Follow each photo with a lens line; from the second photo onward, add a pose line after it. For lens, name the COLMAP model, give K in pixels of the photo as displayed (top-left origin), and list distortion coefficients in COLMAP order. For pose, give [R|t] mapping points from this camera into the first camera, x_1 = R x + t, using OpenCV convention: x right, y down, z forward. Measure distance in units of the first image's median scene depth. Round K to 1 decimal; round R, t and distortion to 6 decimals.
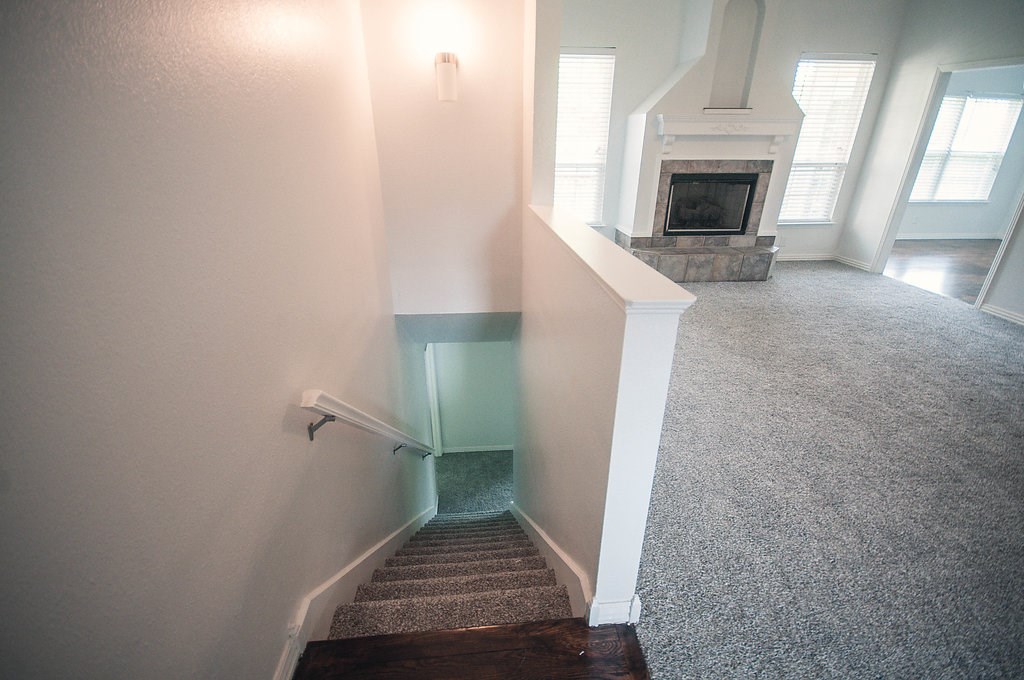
lens RADIAL K [[451.3, 0, 512.0], [0, 451.3, 353.0], [0, 0, 1]] dist [-0.000333, 0.000132]
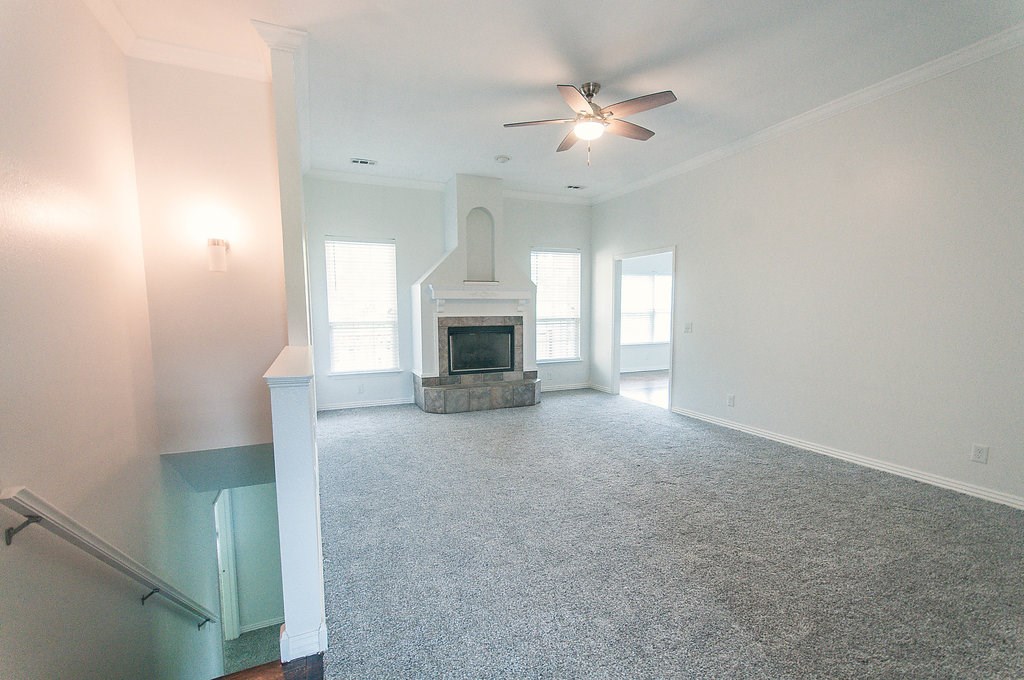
lens RADIAL K [[451.3, 0, 512.0], [0, 451.3, 353.0], [0, 0, 1]] dist [-0.000333, 0.000132]
pose [[0.946103, -0.040443, 0.321330, 0.113954], [0.146081, 0.938800, -0.311954, 0.086002], [-0.289048, 0.342081, 0.894110, -0.146401]]
